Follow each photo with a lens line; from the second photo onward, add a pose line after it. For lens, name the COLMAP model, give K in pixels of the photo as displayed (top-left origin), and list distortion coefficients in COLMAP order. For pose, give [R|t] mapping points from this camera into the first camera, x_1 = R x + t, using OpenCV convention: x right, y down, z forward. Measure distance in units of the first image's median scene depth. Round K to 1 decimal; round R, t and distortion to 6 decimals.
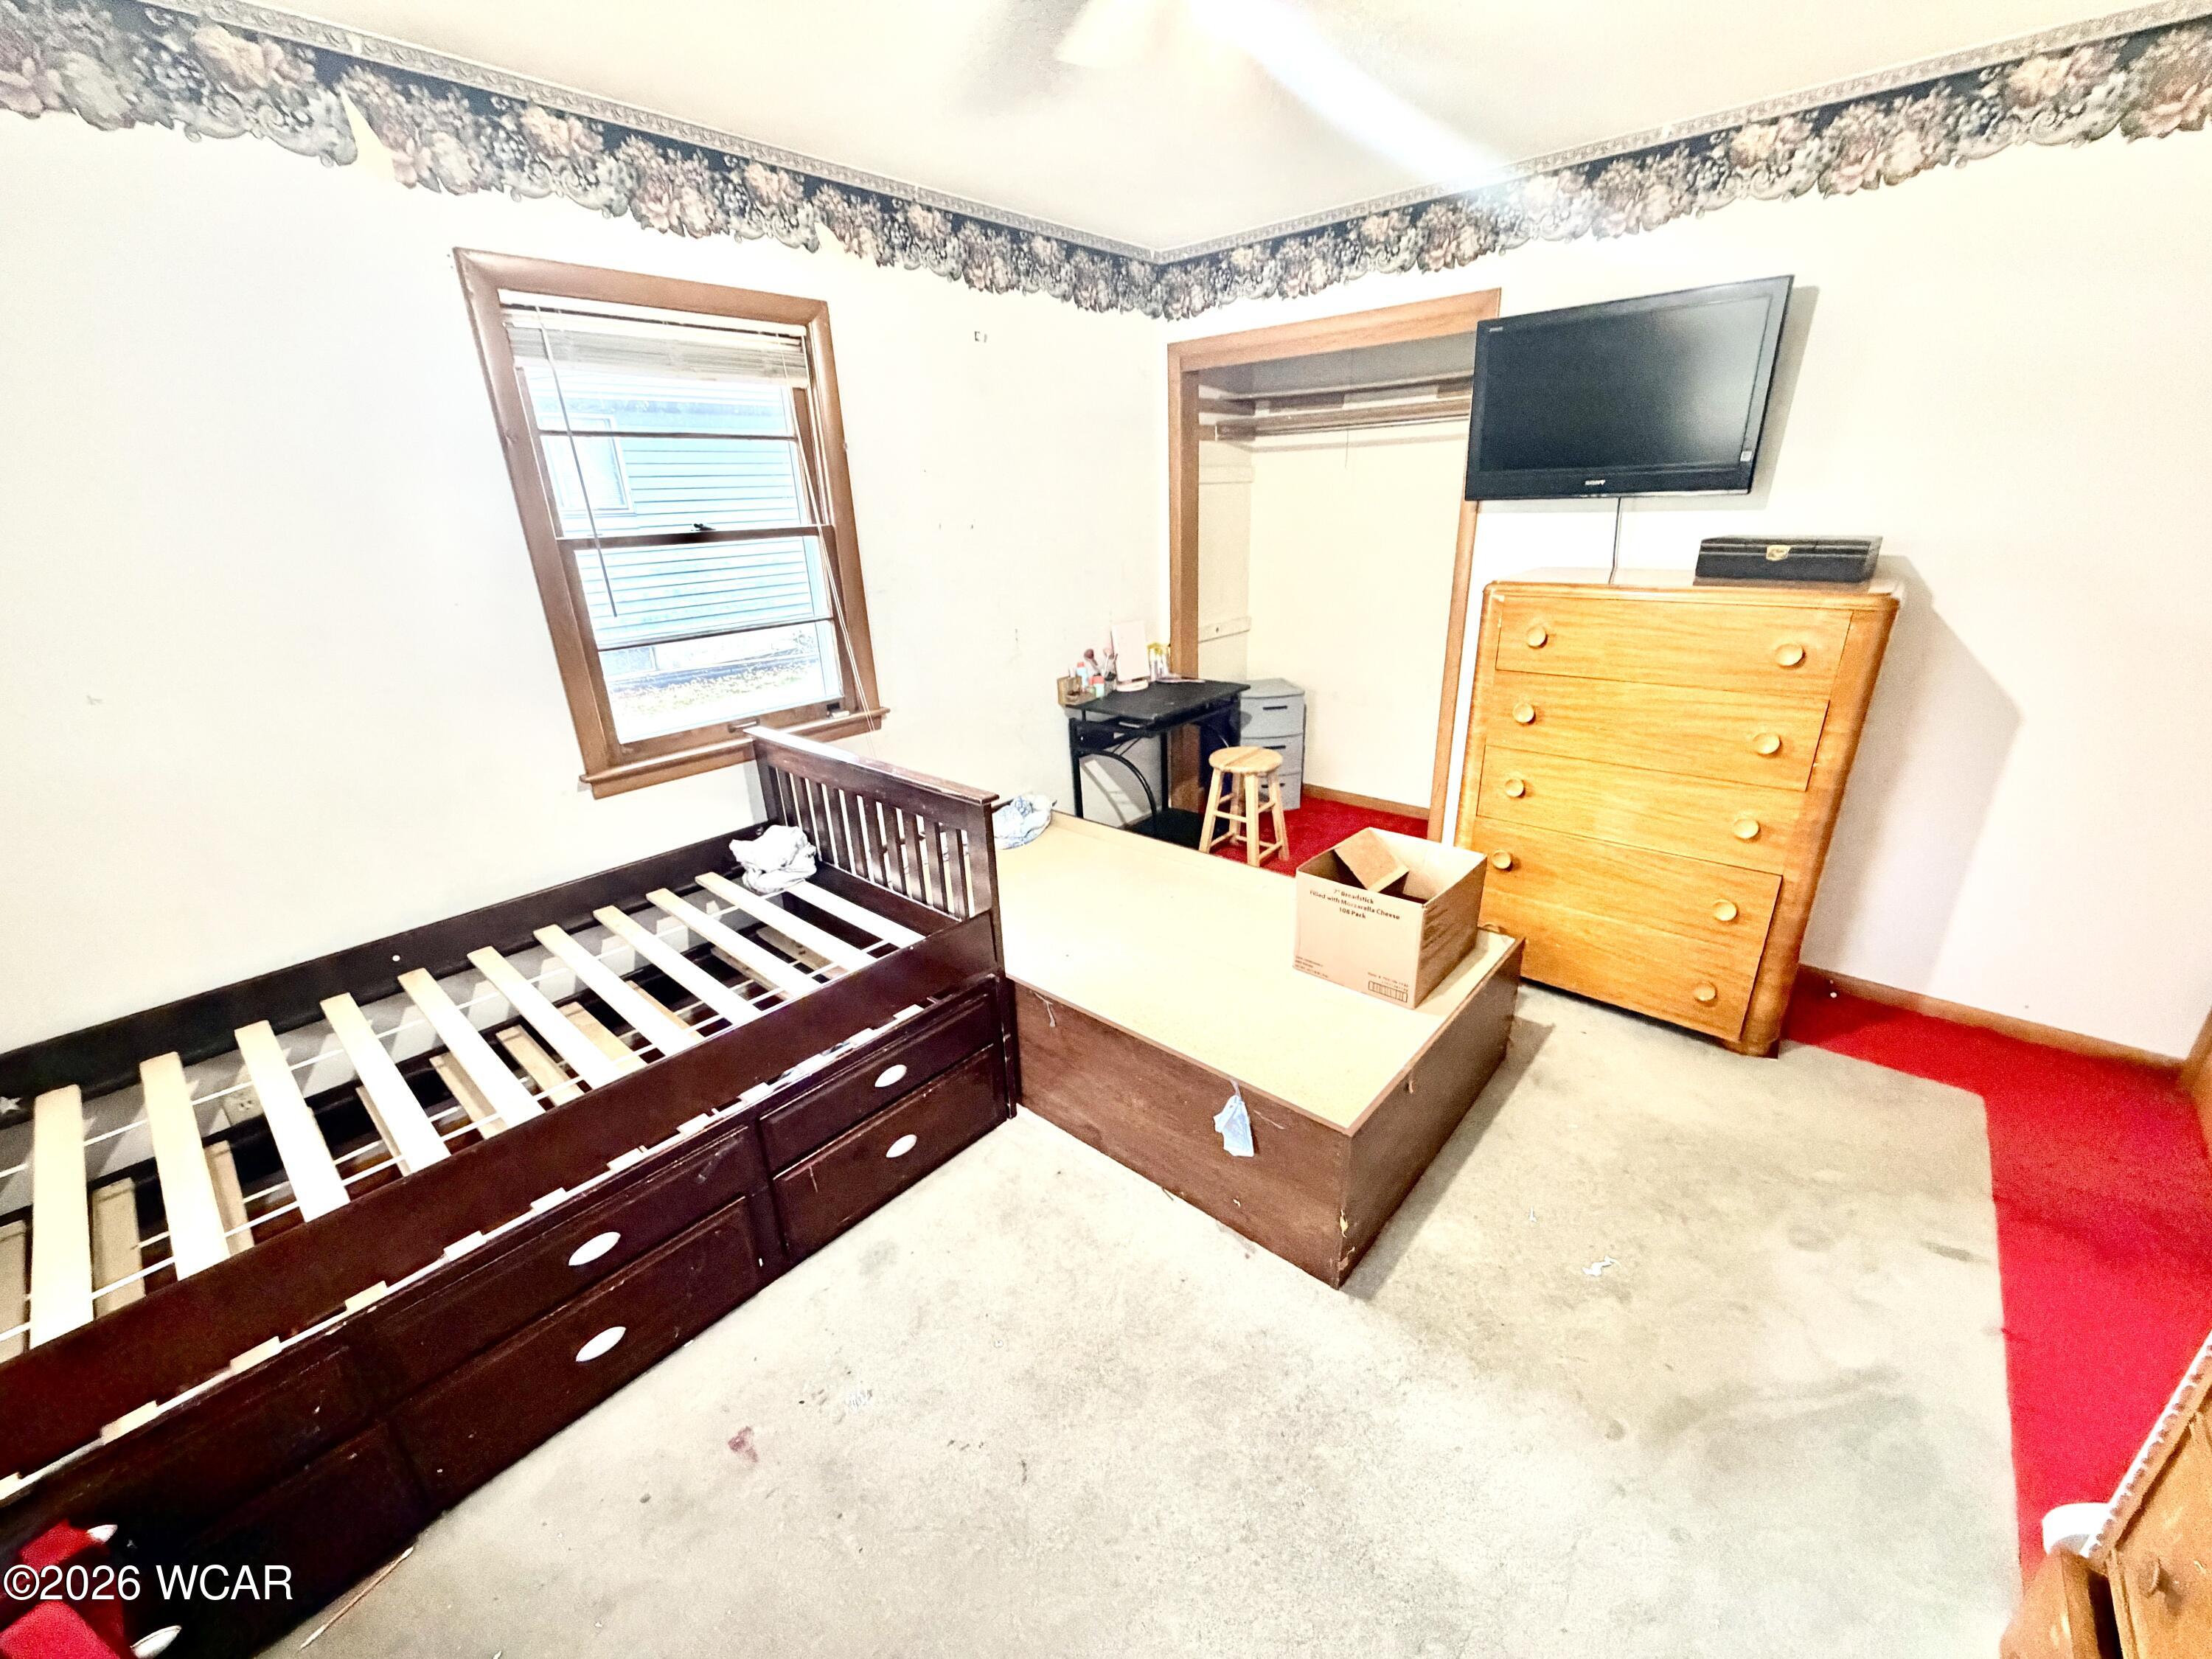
lens RADIAL K [[877.9, 0, 1106.0], [0, 877.9, 829.5], [0, 0, 1]] dist [0.000347, -0.000233]
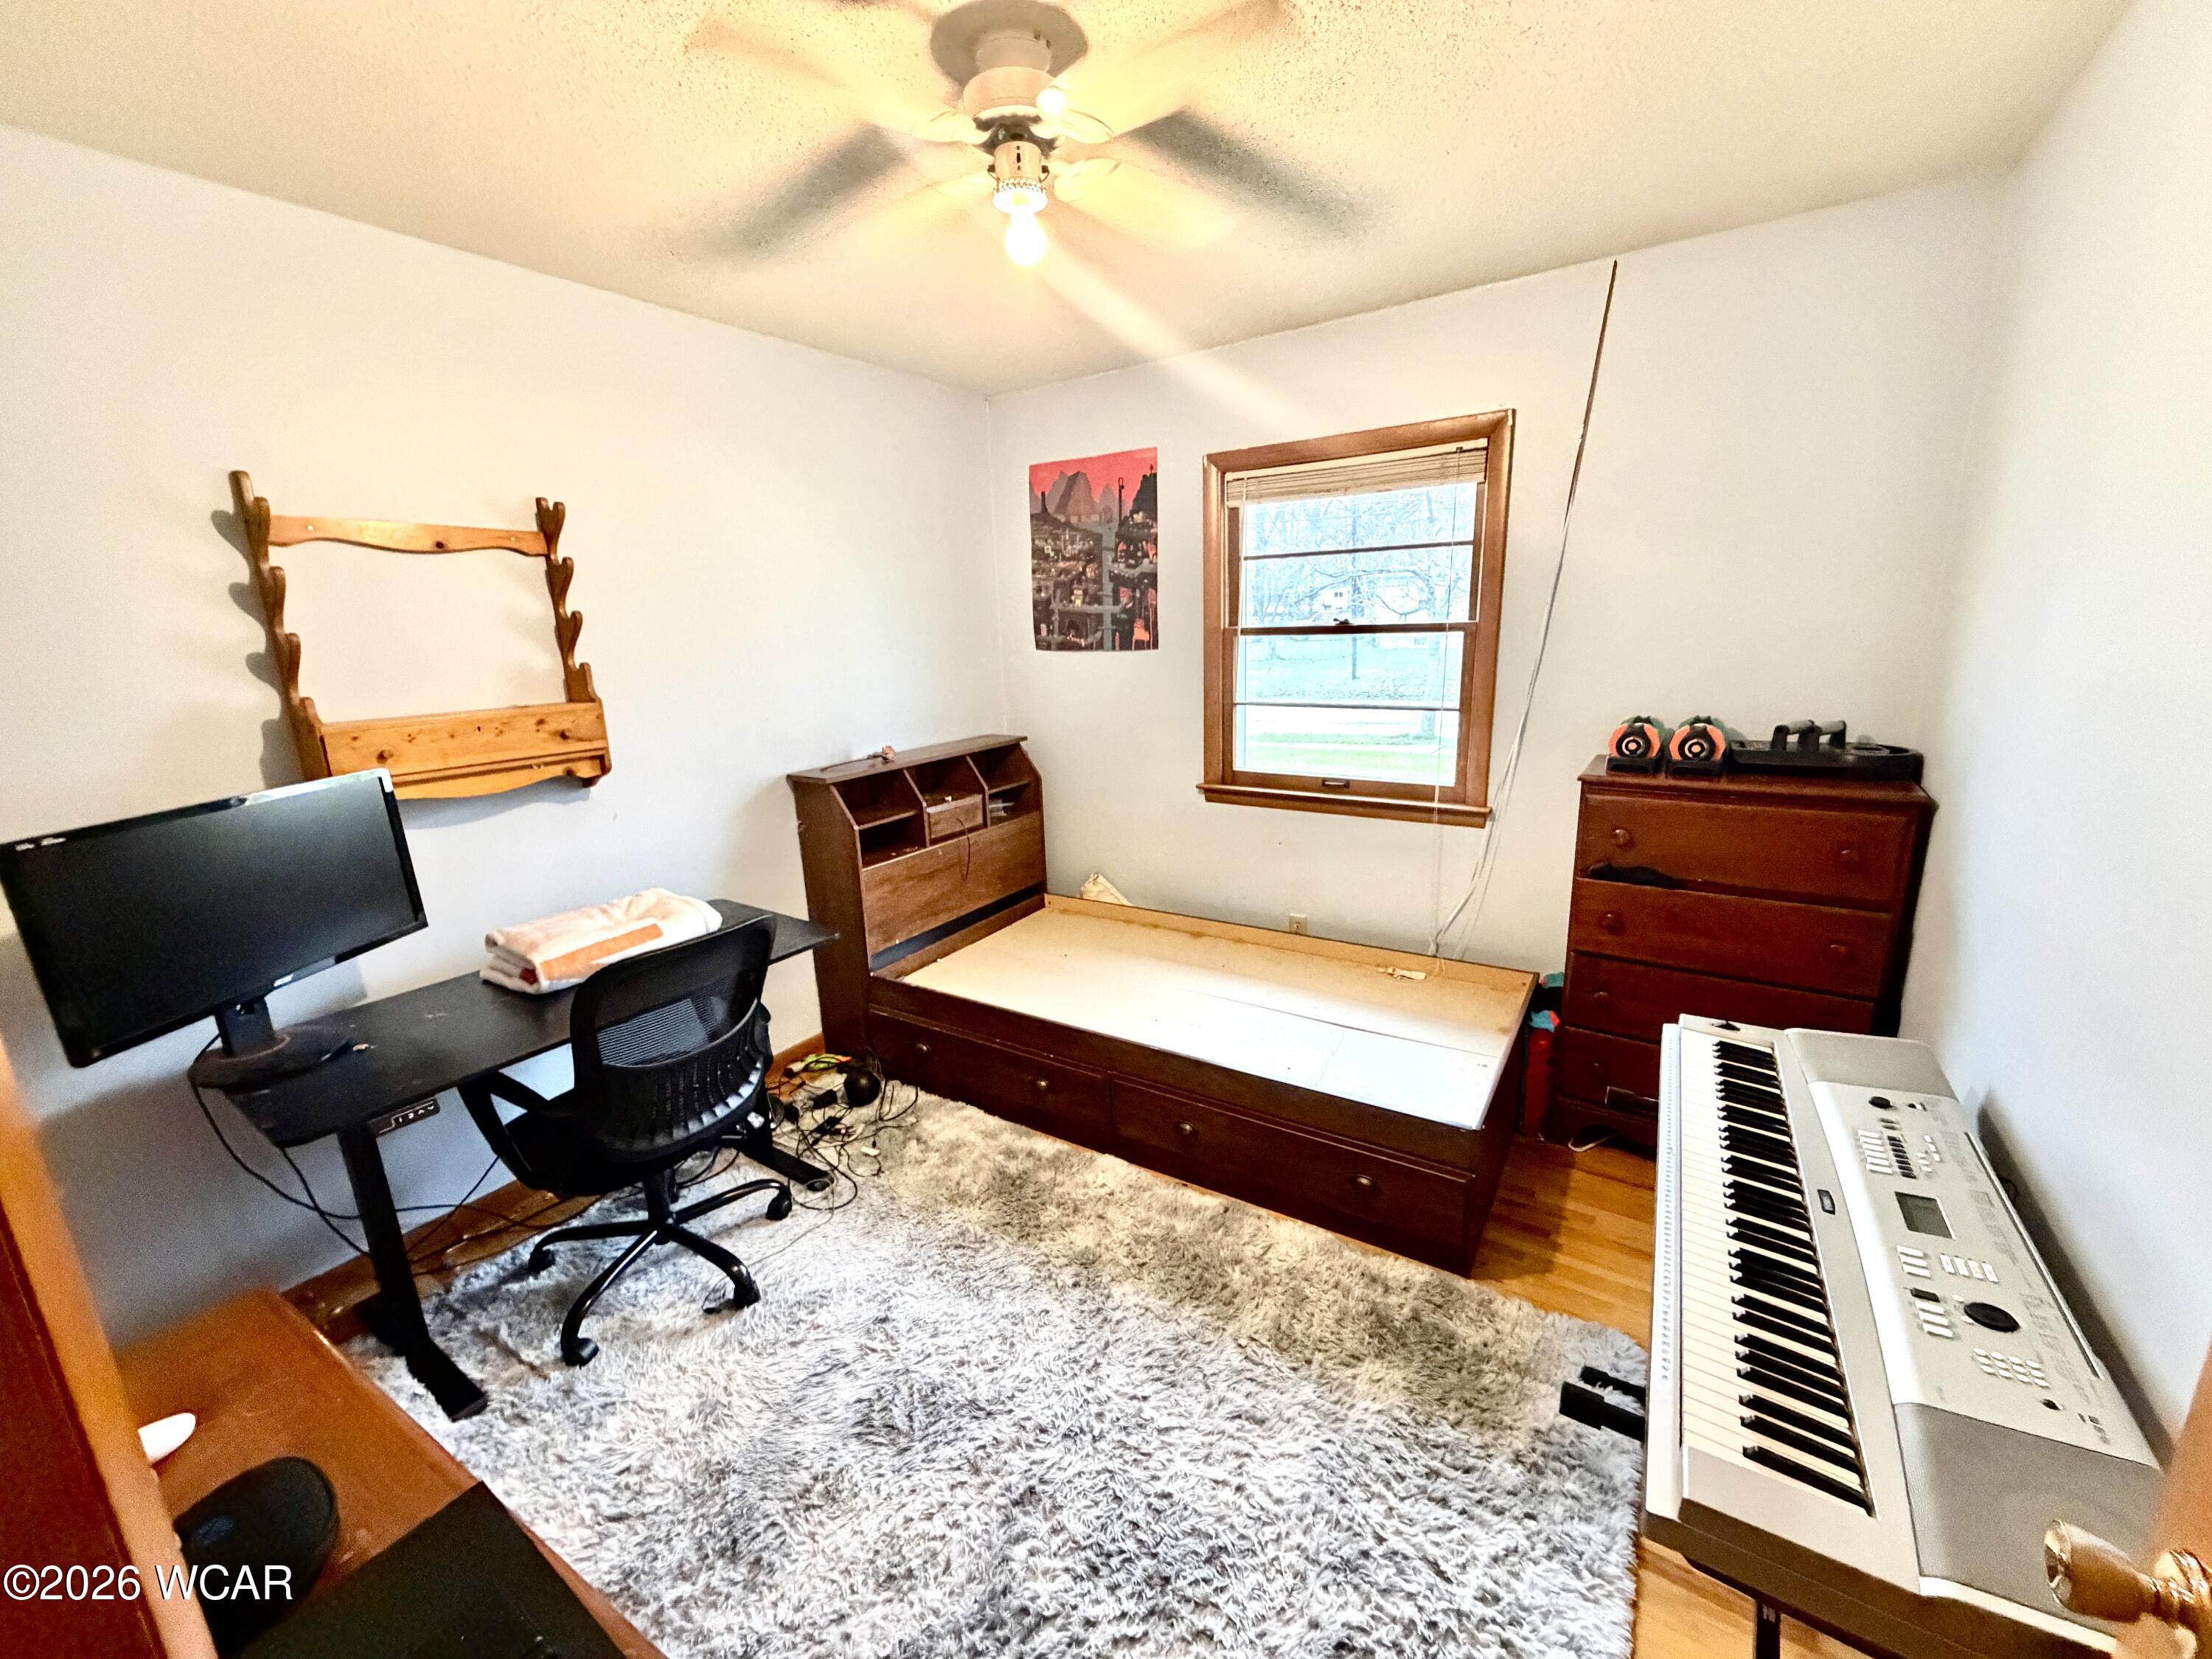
lens RADIAL K [[877.9, 0, 1106.0], [0, 877.9, 829.5], [0, 0, 1]] dist [0.000347, -0.000233]
pose [[0.158927, 0.267294, -0.950419, 0.703073], [-0.321649, 0.924151, 0.206122, -0.213819], [0.933426, 0.272943, 0.232847, 0.469986]]
